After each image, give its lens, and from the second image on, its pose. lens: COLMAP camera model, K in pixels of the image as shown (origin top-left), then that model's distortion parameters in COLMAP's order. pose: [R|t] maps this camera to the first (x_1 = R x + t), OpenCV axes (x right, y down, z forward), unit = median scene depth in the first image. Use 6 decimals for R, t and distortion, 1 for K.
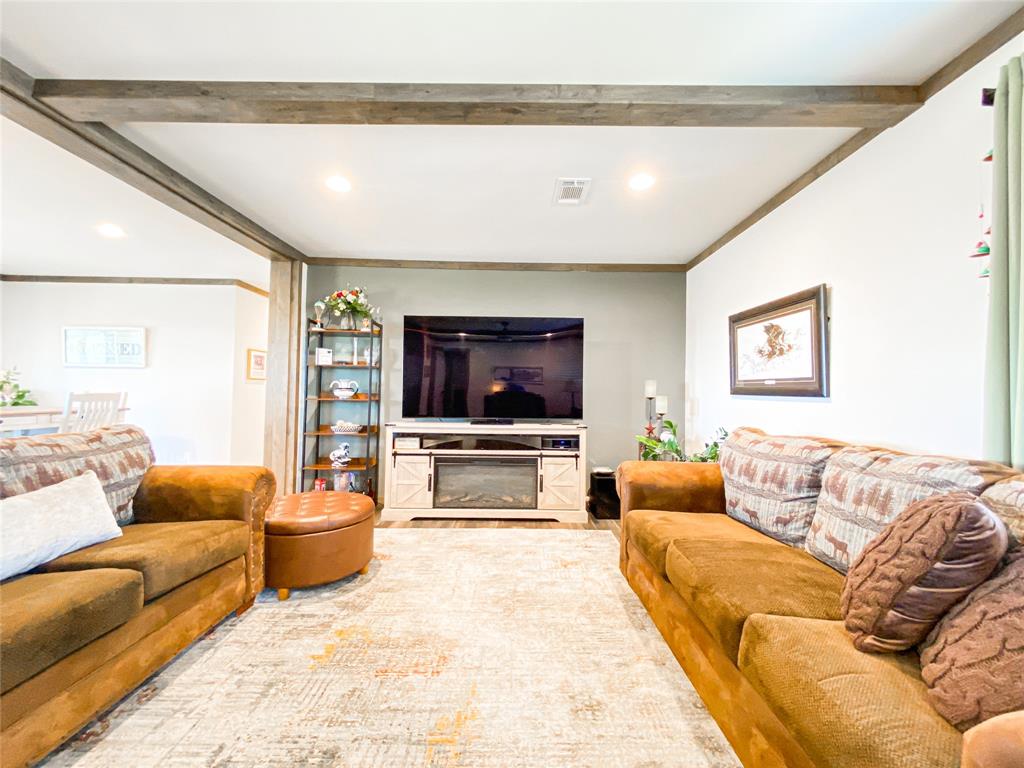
lens RADIAL K [[424.7, 0, 522.1], [0, 424.7, 382.4], [0, 0, 1]] dist [-0.000437, 0.000081]
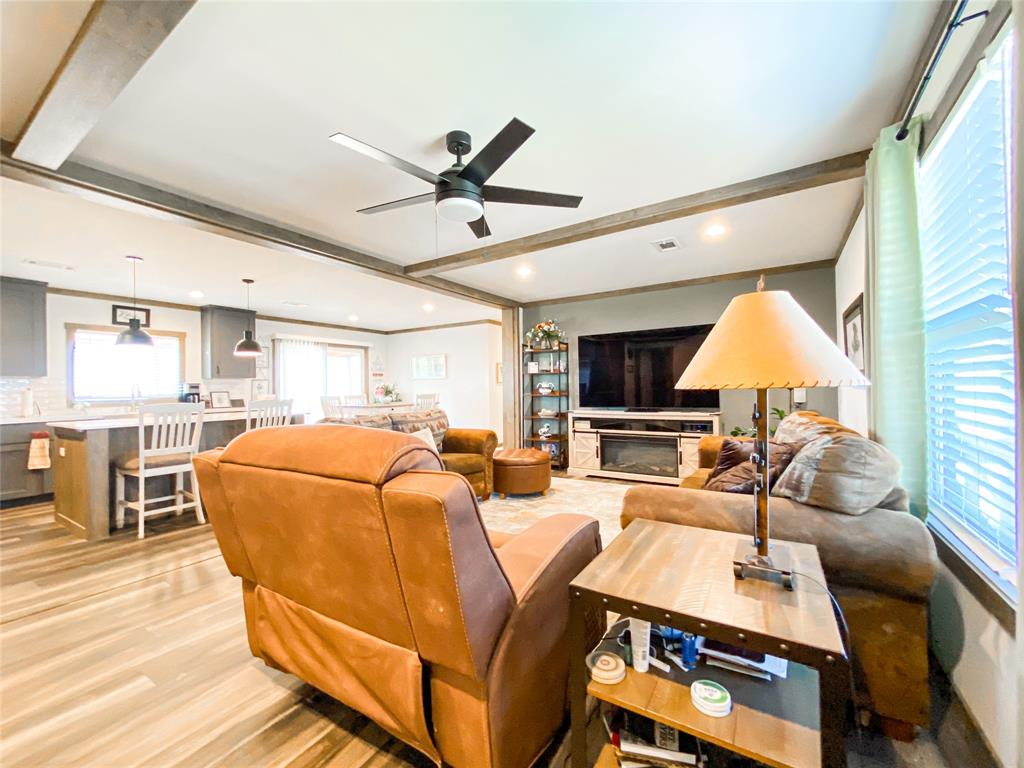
lens RADIAL K [[424.7, 0, 511.2], [0, 424.7, 383.1], [0, 0, 1]] dist [-0.000437, 0.000081]
pose [[0.834544, -0.032803, -0.549964, 0.319396], [0.041066, 0.999153, 0.002720, -0.011988], [0.549409, -0.024855, 0.835184, -0.336448]]
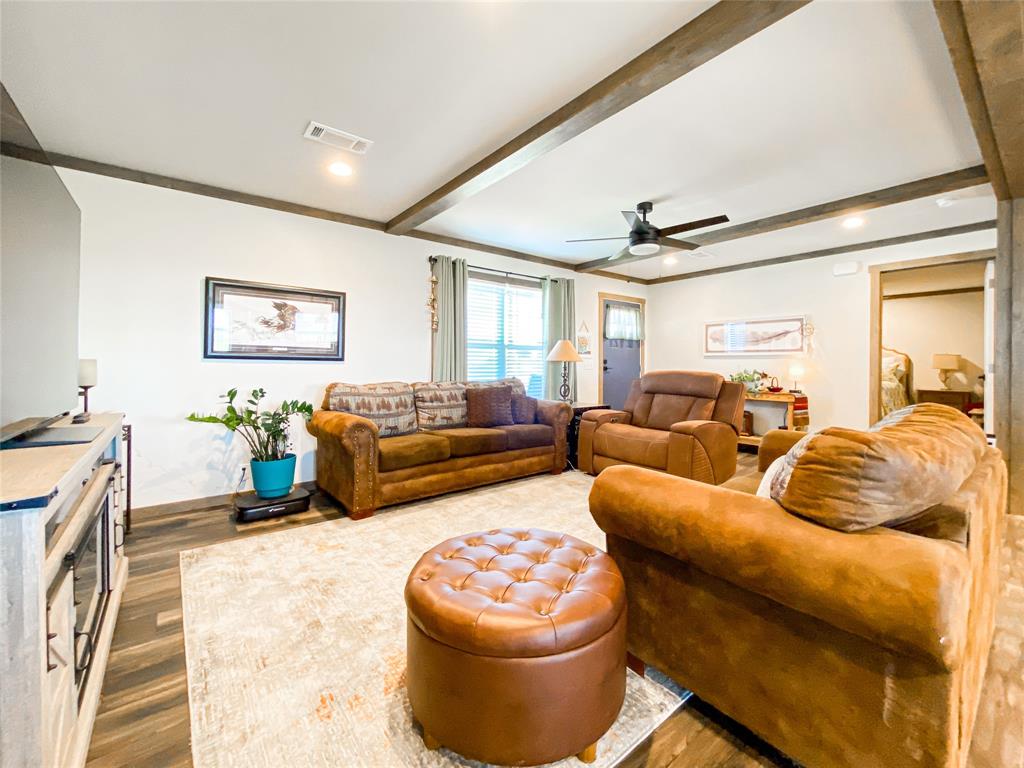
lens RADIAL K [[424.7, 0, 511.3], [0, 424.7, 374.8], [0, 0, 1]] dist [-0.000437, 0.000081]
pose [[-0.607126, -0.032132, 0.793955, -1.636601], [-0.032660, 0.999347, 0.015470, 0.067914], [-0.793934, -0.016538, -0.607779, 2.422650]]
